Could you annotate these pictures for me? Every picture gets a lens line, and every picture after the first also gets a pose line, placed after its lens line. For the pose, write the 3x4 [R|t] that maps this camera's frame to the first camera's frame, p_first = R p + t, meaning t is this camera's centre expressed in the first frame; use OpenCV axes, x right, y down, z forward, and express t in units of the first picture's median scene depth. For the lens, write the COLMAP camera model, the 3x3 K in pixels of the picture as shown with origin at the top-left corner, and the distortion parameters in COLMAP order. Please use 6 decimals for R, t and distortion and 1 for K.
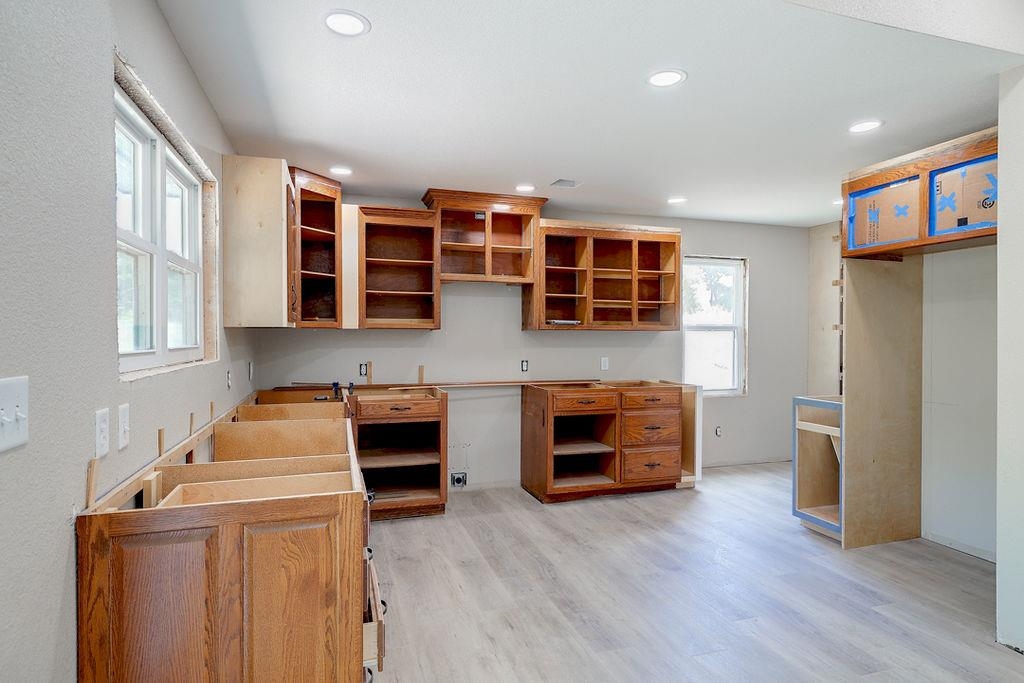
lens RADIAL K [[560.6, 0, 506.5], [0, 560.6, 339.3], [0, 0, 1]] dist [0.000160, 0.000174]
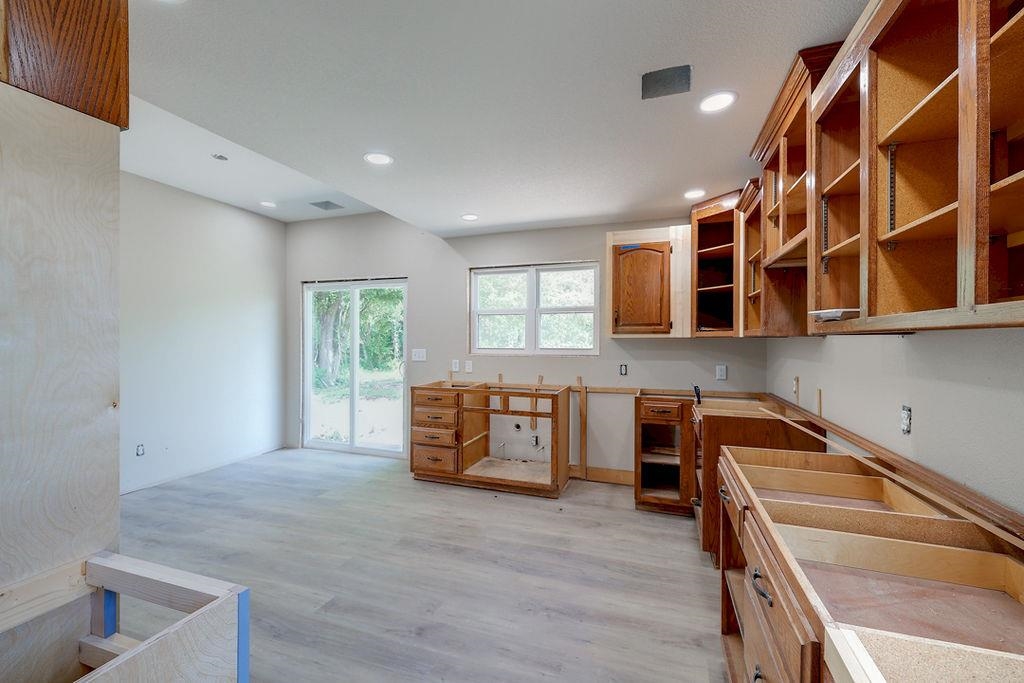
lens RADIAL K [[435.6, 0, 508.1], [0, 435.6, 340.0], [0, 0, 1]] dist [0.000523, -0.000294]
pose [[-0.613552, -0.003544, -0.789646, 0.553700], [-0.009965, 0.999945, 0.003255, -0.012370], [0.789591, 0.009865, -0.613554, 1.135409]]
